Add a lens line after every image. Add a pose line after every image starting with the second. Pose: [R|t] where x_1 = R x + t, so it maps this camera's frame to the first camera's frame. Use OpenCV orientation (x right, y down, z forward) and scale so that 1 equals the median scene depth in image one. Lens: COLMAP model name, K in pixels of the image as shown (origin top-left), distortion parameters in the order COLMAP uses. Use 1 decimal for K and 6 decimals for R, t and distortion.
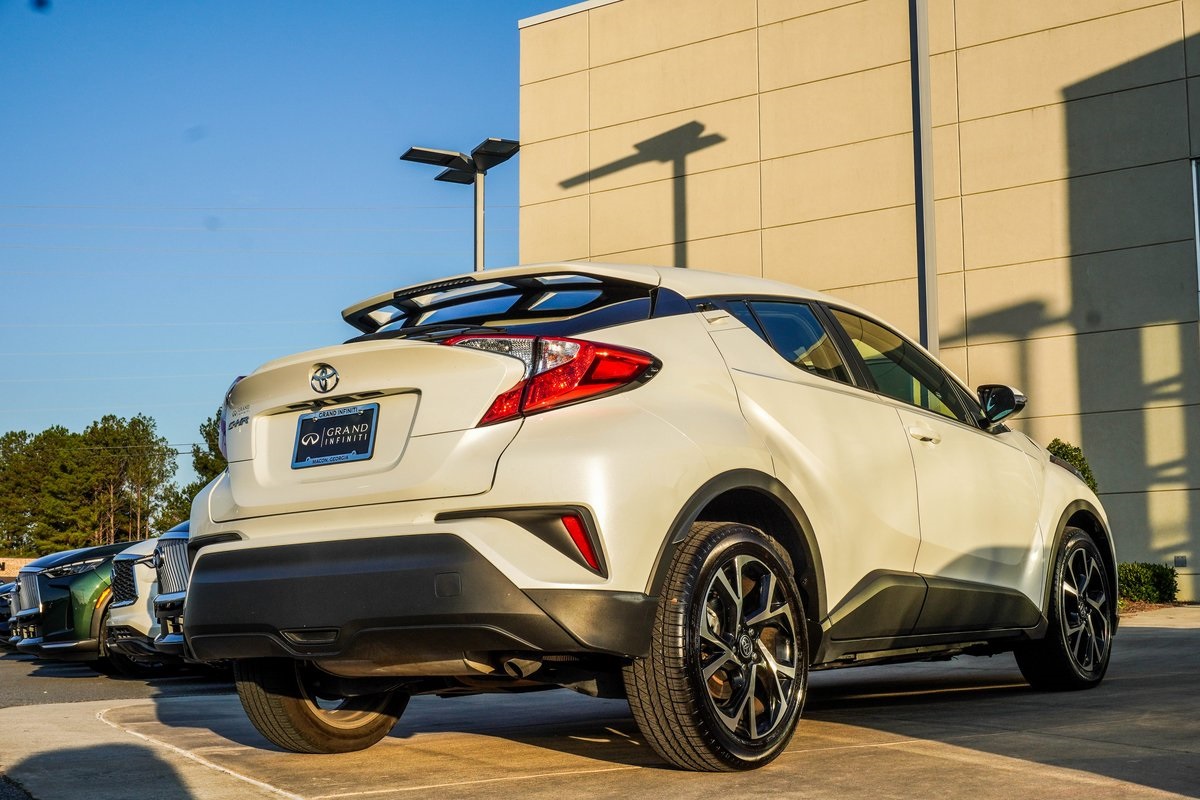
lens RADIAL K [[1584.3, 0, 600.0], [0, 1584.3, 400.0], [0, 0, 1]] dist [-0.011807, 0.063196]
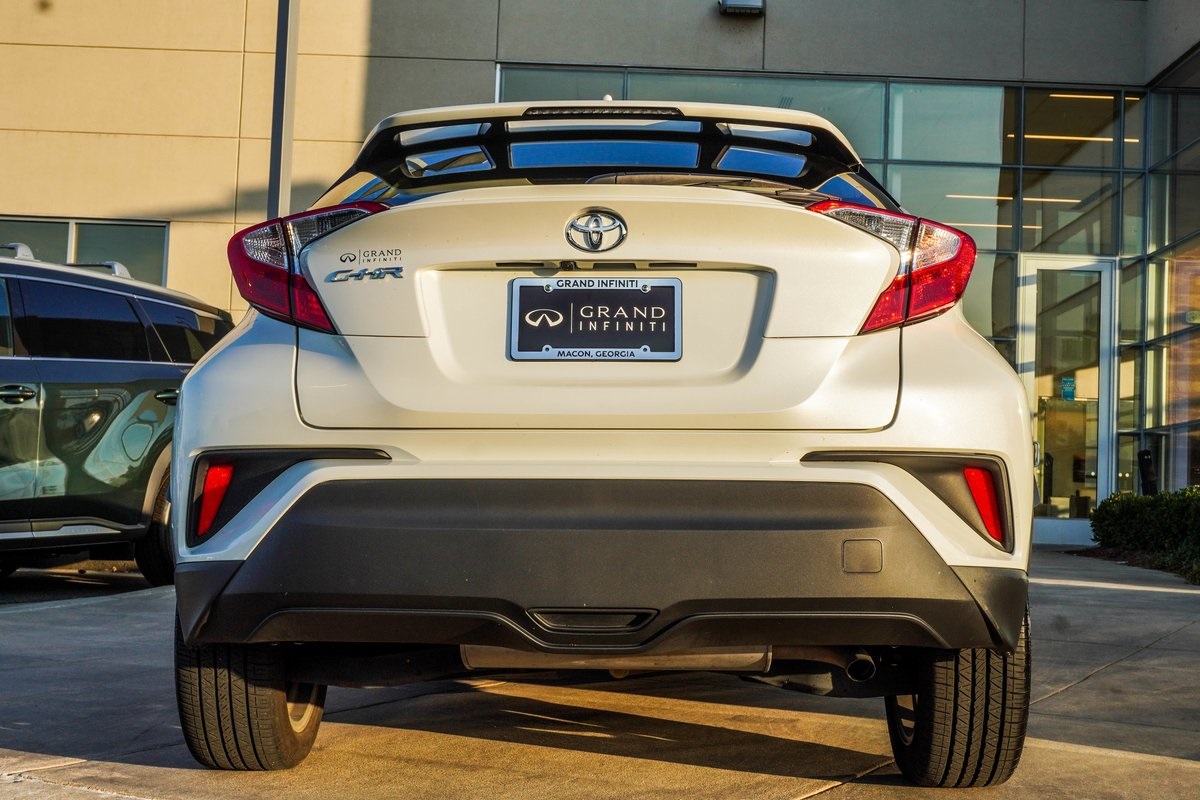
lens RADIAL K [[1700.1, 0, 600.0], [0, 1700.1, 400.0], [0, 0, 1]] dist [0.004814, -0.042946]
pose [[0.809797, 0.077050, 0.581629, -0.580151], [-0.118016, 0.992469, 0.032837, 0.033044], [-0.574719, -0.095233, 0.812791, 0.415893]]
